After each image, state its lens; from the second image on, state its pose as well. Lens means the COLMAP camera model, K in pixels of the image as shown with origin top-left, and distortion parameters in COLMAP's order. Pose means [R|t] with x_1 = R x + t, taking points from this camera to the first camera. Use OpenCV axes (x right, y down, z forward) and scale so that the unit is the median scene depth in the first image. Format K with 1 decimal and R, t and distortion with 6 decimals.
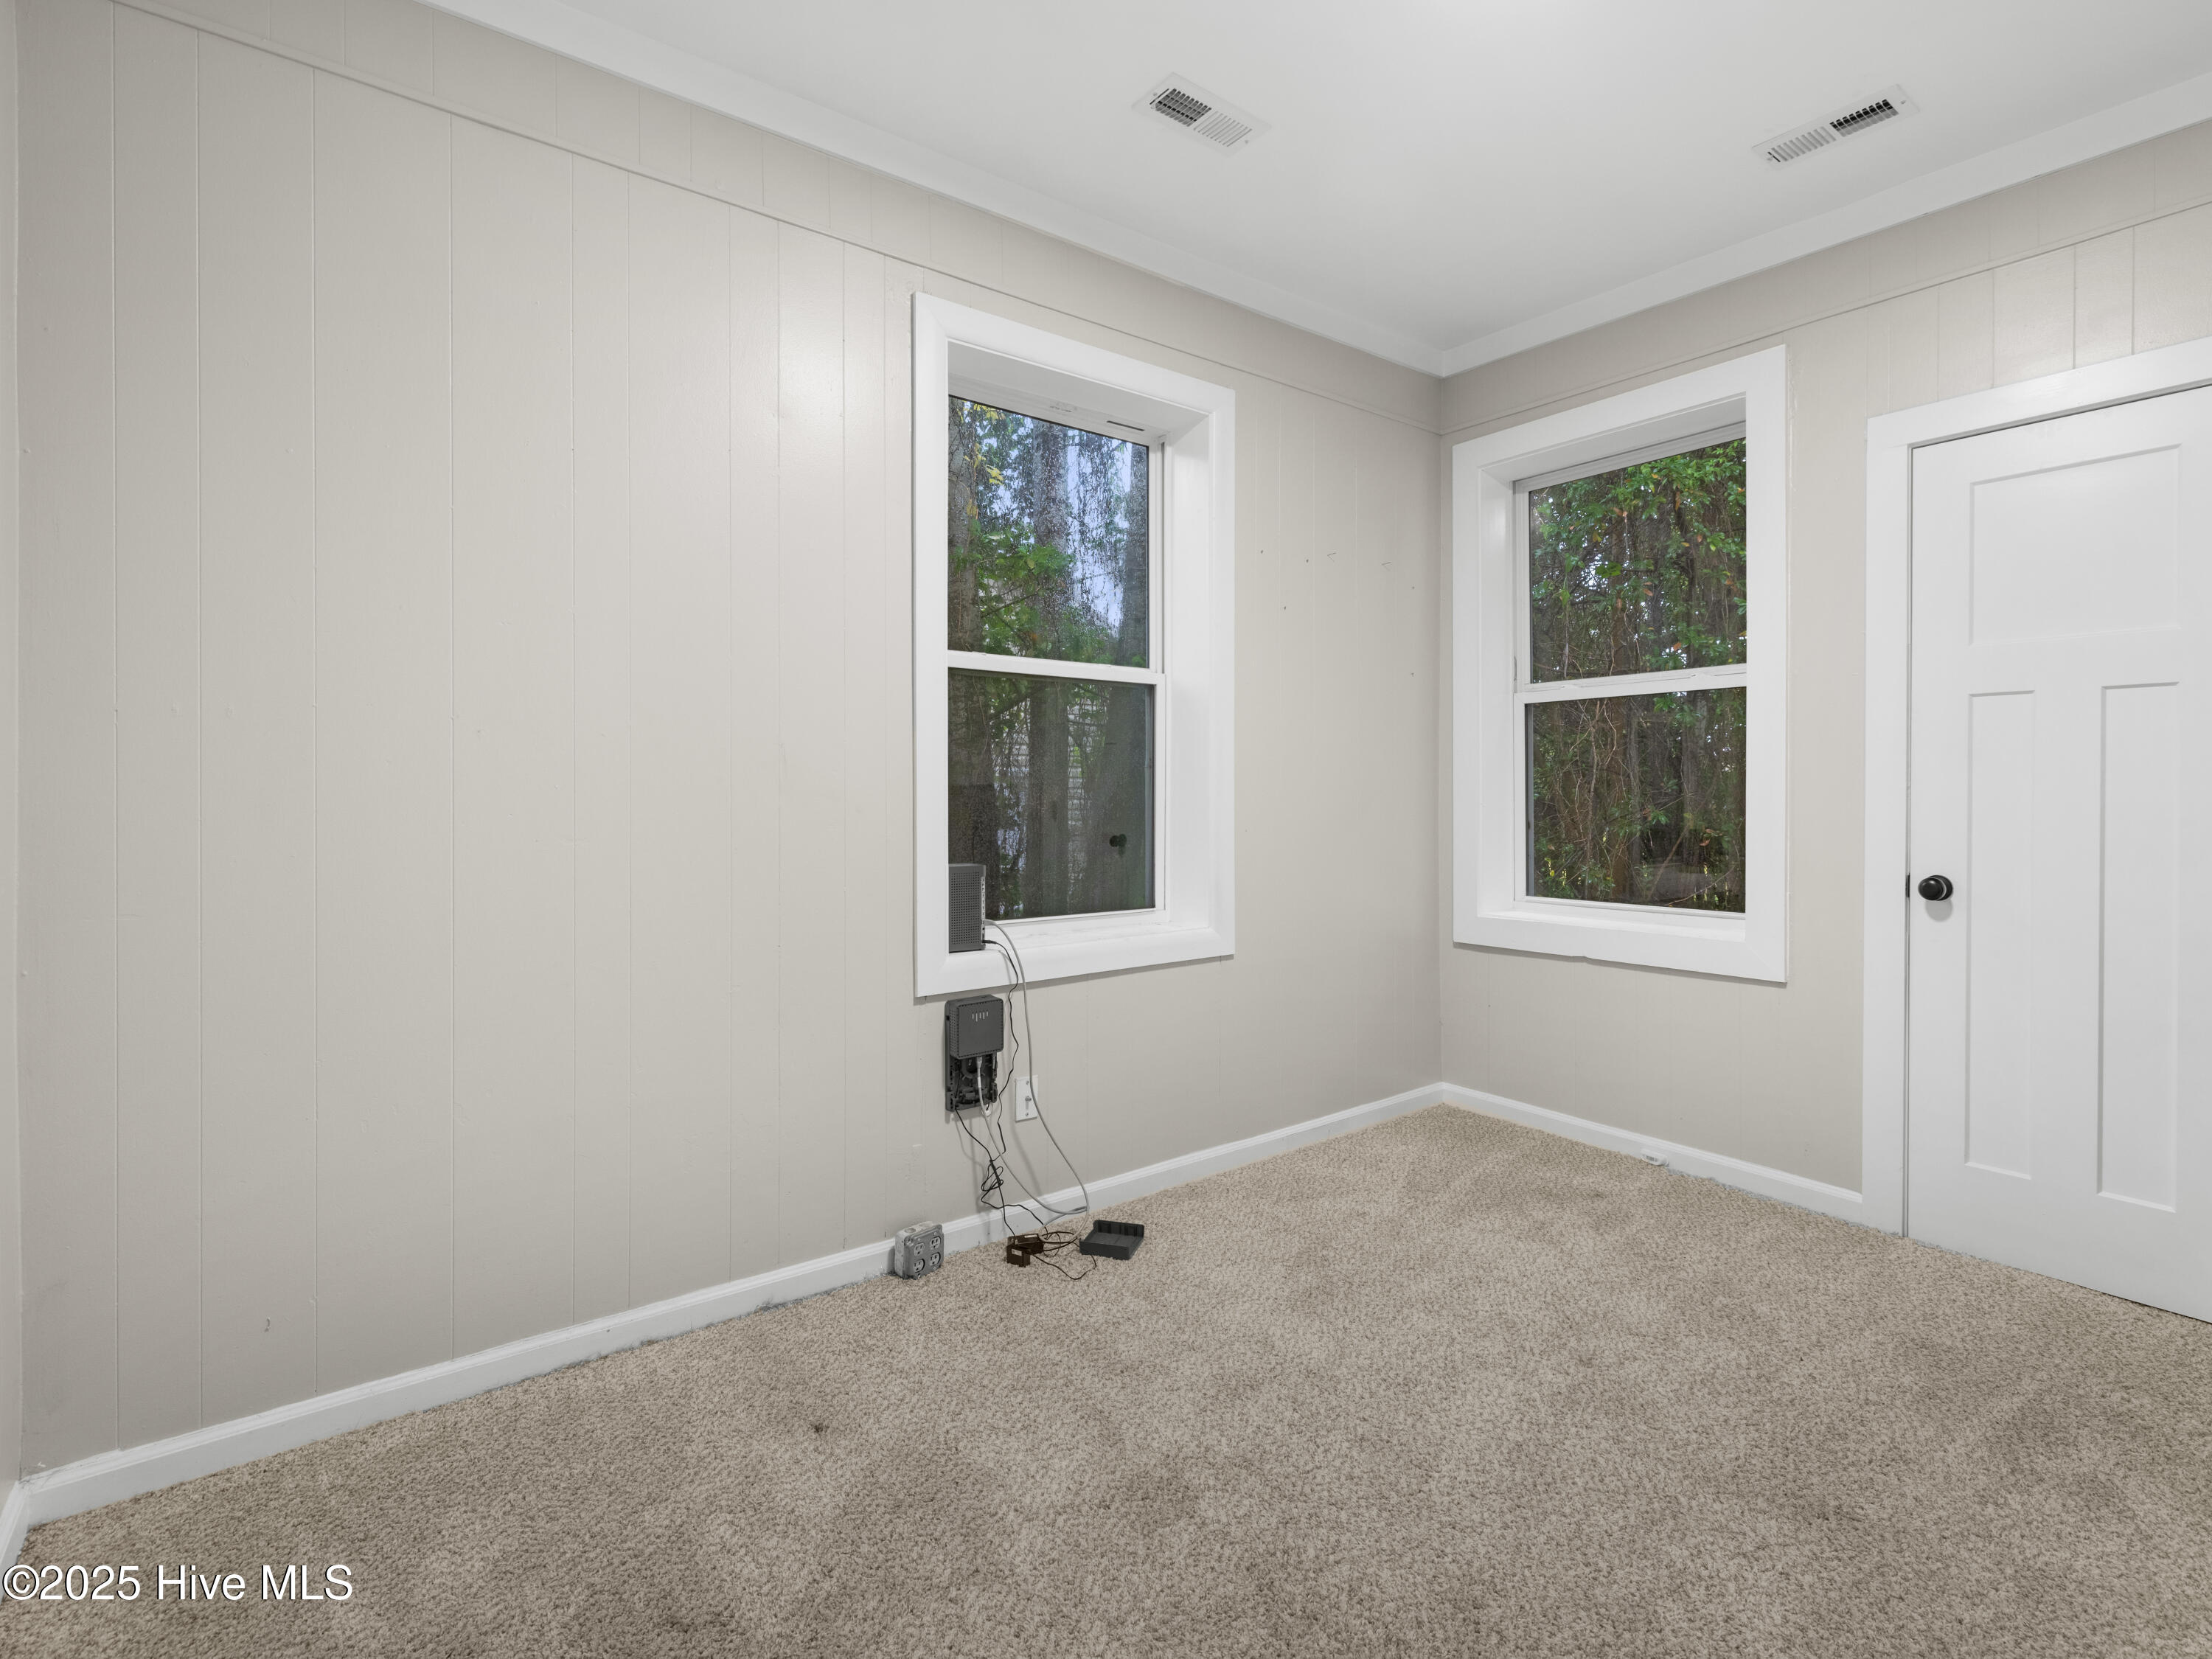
lens RADIAL K [[1059.4, 0, 1131.0], [0, 1059.4, 785.1], [0, 0, 1]] dist [-0.000102, 0.000521]
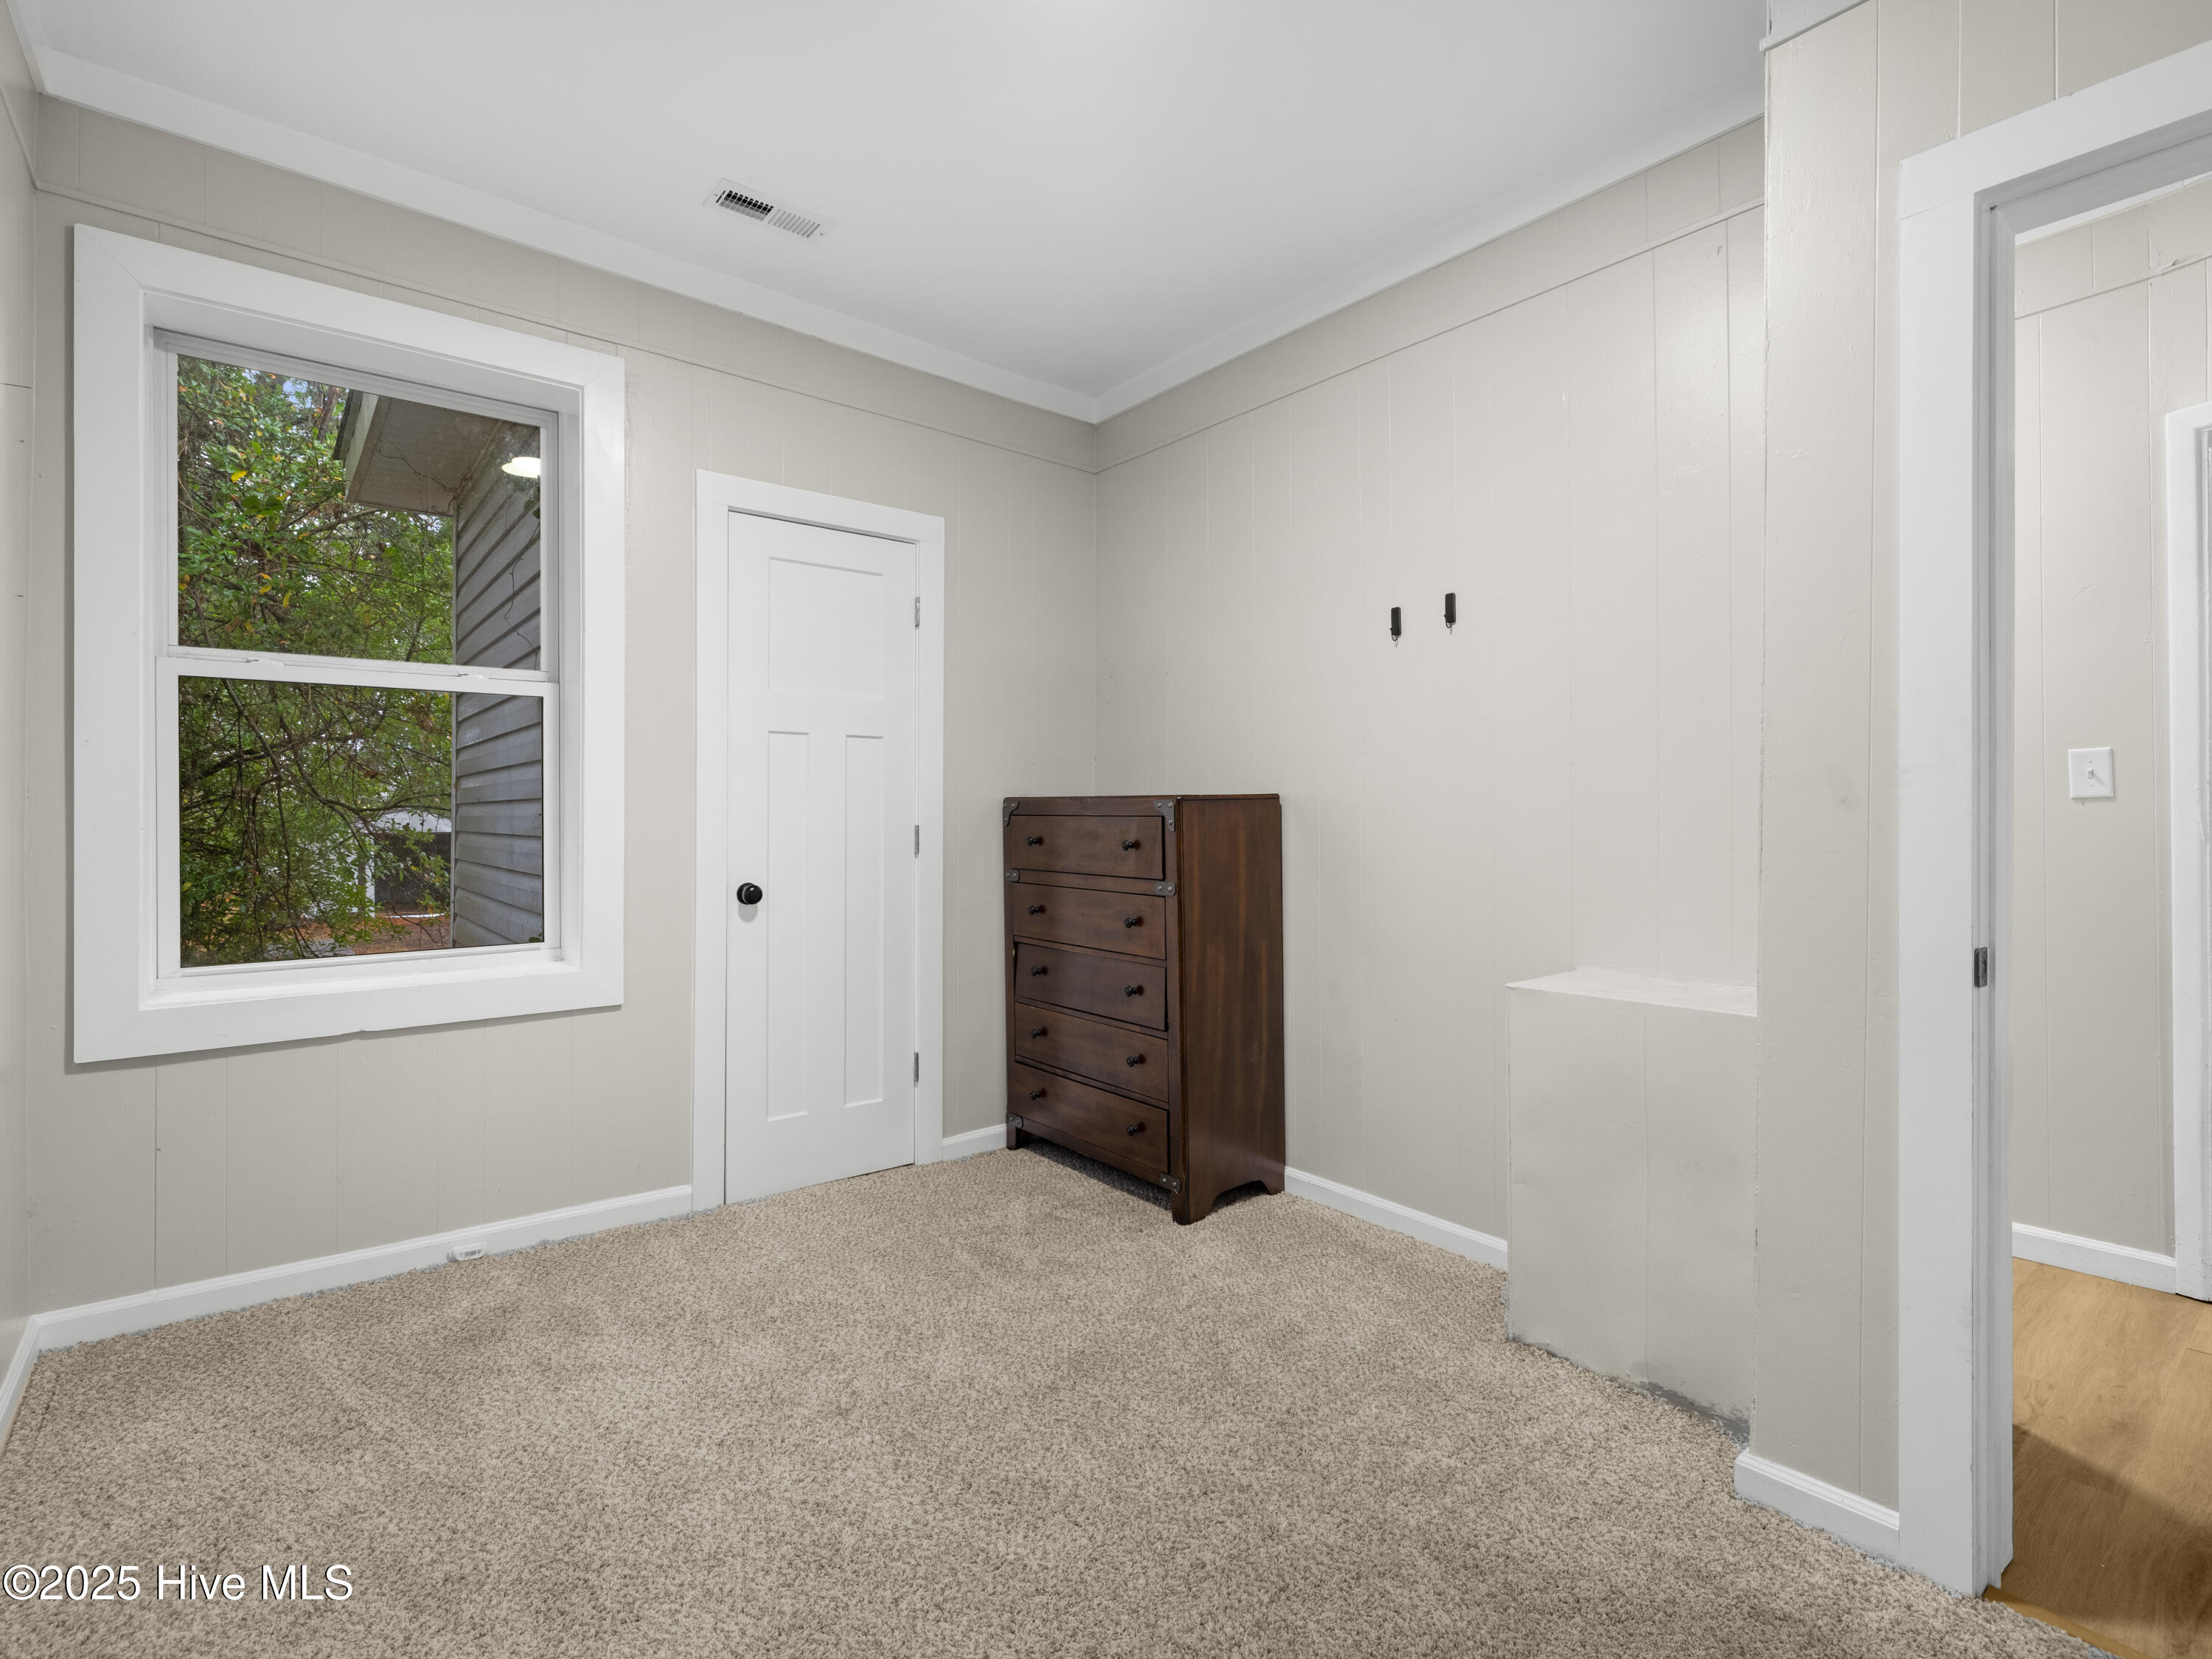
lens RADIAL K [[1059.4, 0, 1102.9], [0, 1059.4, 815.2], [0, 0, 1]] dist [-0.000102, 0.000521]
pose [[0.002345, -0.000090, 0.999997, -0.367571], [-0.003415, 0.999994, 0.000098, 0.008249], [-0.999991, -0.003416, 0.002345, 0.548196]]
